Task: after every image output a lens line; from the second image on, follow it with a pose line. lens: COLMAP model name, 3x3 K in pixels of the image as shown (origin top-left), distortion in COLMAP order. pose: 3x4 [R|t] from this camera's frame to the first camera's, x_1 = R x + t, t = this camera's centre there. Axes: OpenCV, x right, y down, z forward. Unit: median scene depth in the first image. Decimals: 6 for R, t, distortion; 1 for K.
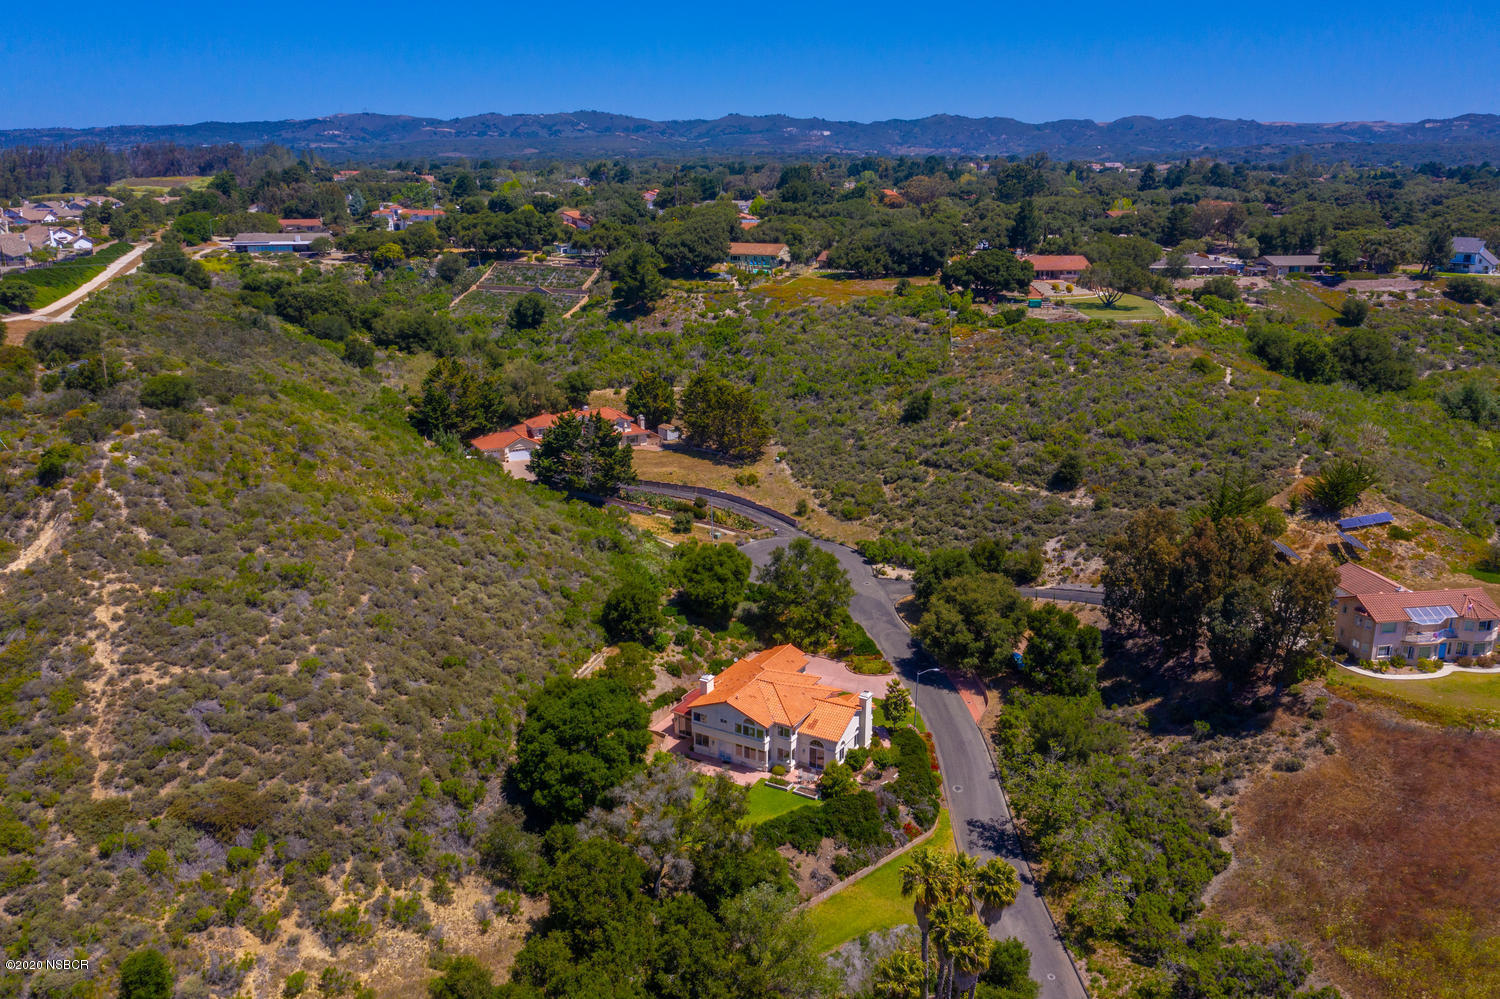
lens RADIAL K [[1180.7, 0, 748.3], [0, 1180.7, 502.1], [0, 0, 1]] dist [-0.024386, 0.009674]
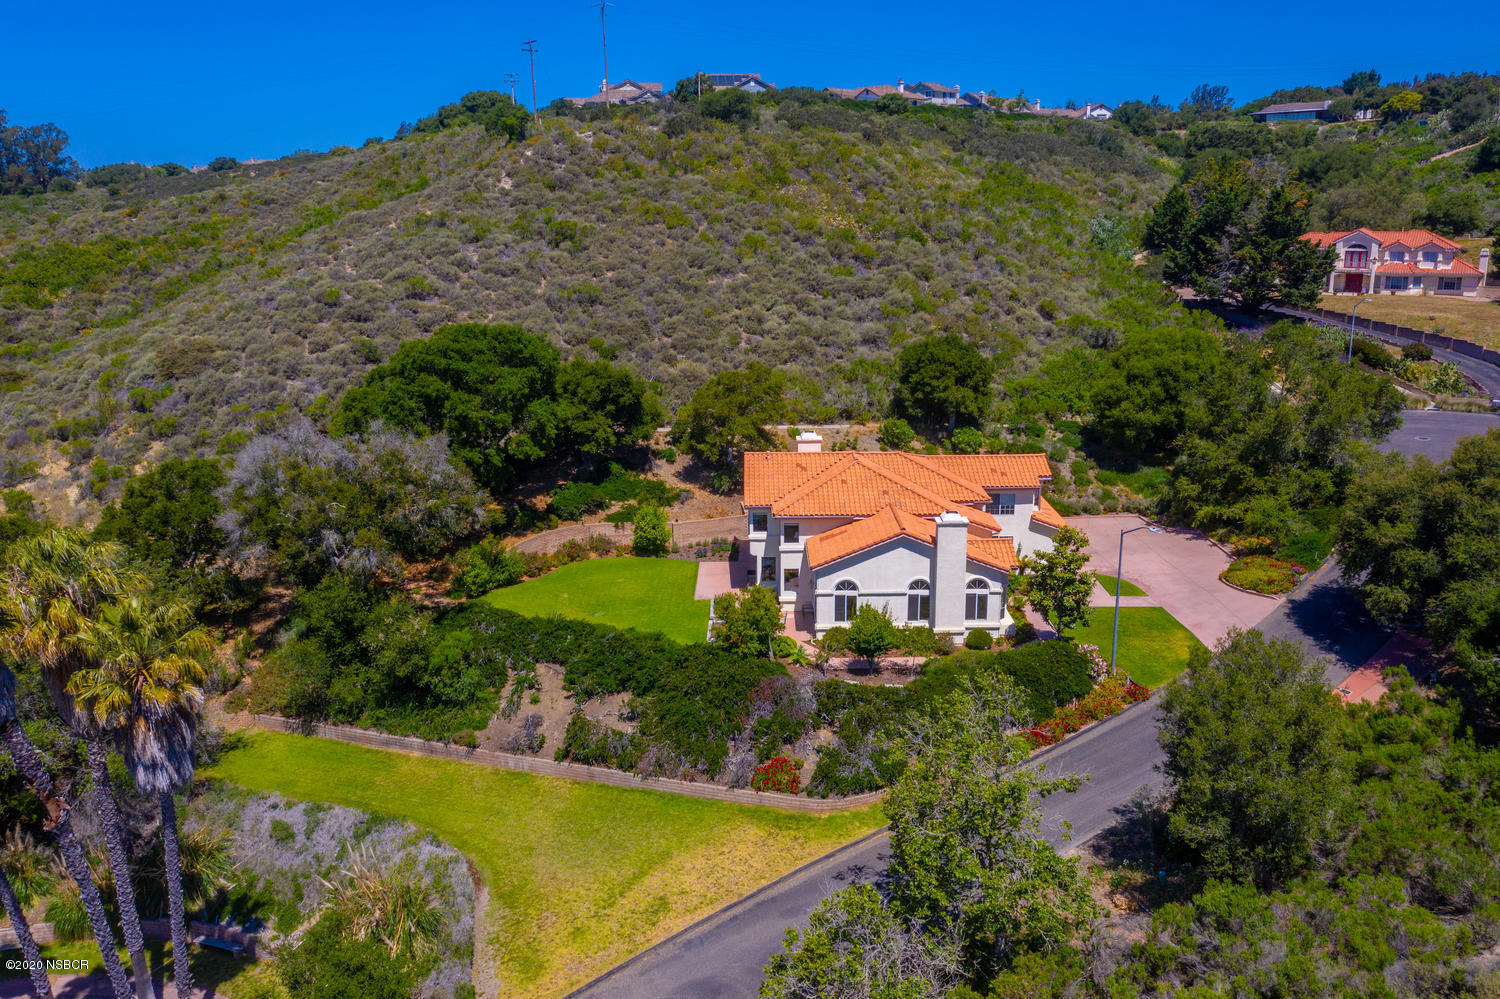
lens RADIAL K [[1180.7, 0, 745.0], [0, 1180.7, 494.2], [0, 0, 1]] dist [-0.024386, 0.009674]
pose [[0.487368, 0.209874, -0.847600, 0.447266], [-0.230720, 0.967140, 0.106810, 0.122717], [0.842164, 0.143502, 0.519775, 0.686676]]
